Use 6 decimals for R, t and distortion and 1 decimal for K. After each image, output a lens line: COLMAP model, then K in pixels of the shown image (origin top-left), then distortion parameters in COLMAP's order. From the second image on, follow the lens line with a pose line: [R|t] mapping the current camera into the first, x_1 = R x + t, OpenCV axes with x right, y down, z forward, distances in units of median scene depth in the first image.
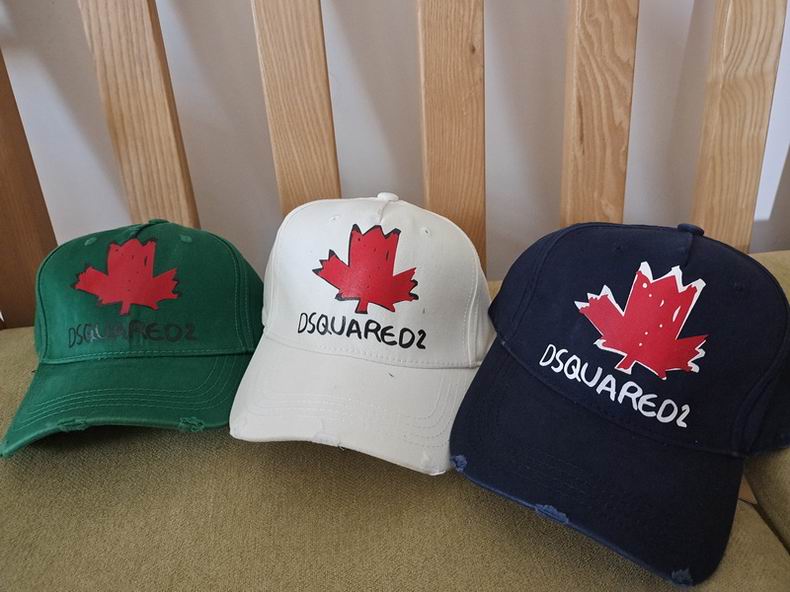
lens RADIAL K [[566.9, 0, 391.5], [0, 566.9, 292.4], [0, 0, 1]] dist [0.011535, -0.027548]
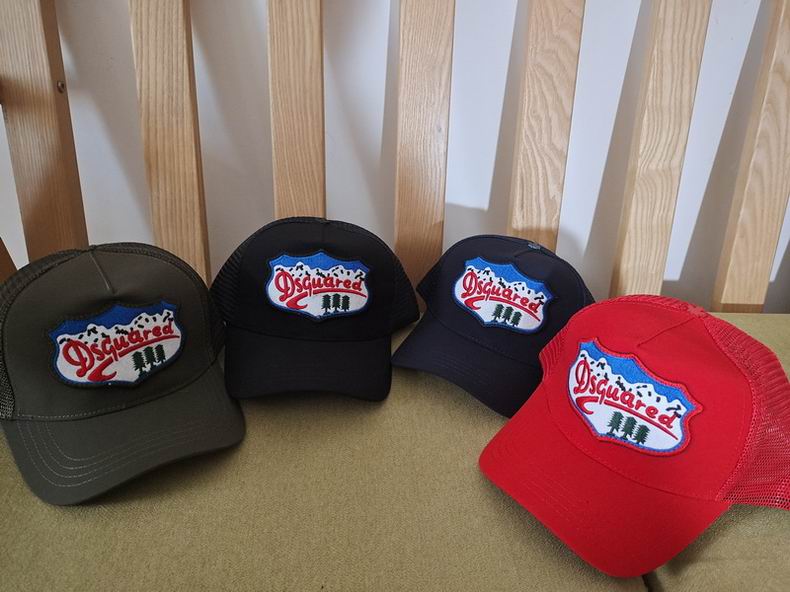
lens RADIAL K [[566.9, 0, 396.2], [0, 566.9, 291.1], [0, 0, 1]] dist [0.011535, -0.027548]
pose [[0.995423, 0.094687, 0.012974, 0.063882], [-0.093631, 0.993401, -0.066247, 0.025613], [-0.019161, 0.064729, 0.997719, -0.240547]]
